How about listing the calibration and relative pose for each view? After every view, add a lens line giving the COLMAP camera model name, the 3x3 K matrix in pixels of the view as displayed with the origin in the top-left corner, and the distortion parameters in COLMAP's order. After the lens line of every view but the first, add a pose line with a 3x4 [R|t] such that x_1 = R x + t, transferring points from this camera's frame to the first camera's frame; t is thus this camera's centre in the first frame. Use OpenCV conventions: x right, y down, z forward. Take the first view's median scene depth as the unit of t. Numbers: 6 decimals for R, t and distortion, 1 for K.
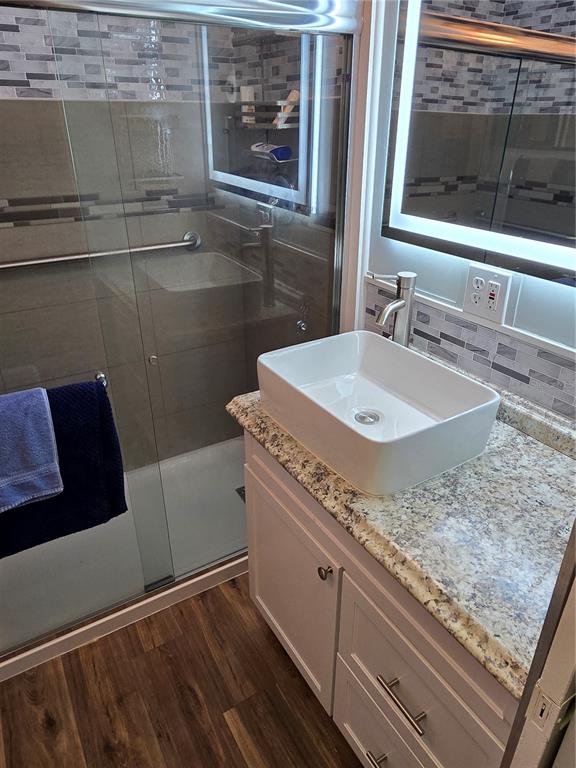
lens RADIAL K [[517.0, 0, 293.7], [0, 517.0, 385.6], [0, 0, 1]] dist [0.003854, -0.002325]
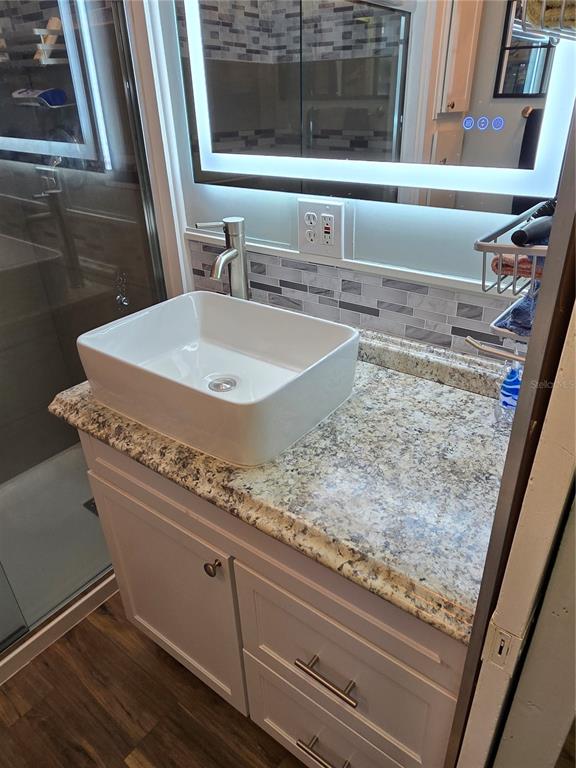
lens RADIAL K [[517.0, 0, 293.7], [0, 517.0, 385.6], [0, 0, 1]] dist [0.003854, -0.002325]
pose [[0.931088, -0.200723, 0.304608, -0.013552], [0.189663, 0.979642, 0.065802, 0.027266], [-0.311615, -0.003494, 0.950202, 0.118309]]
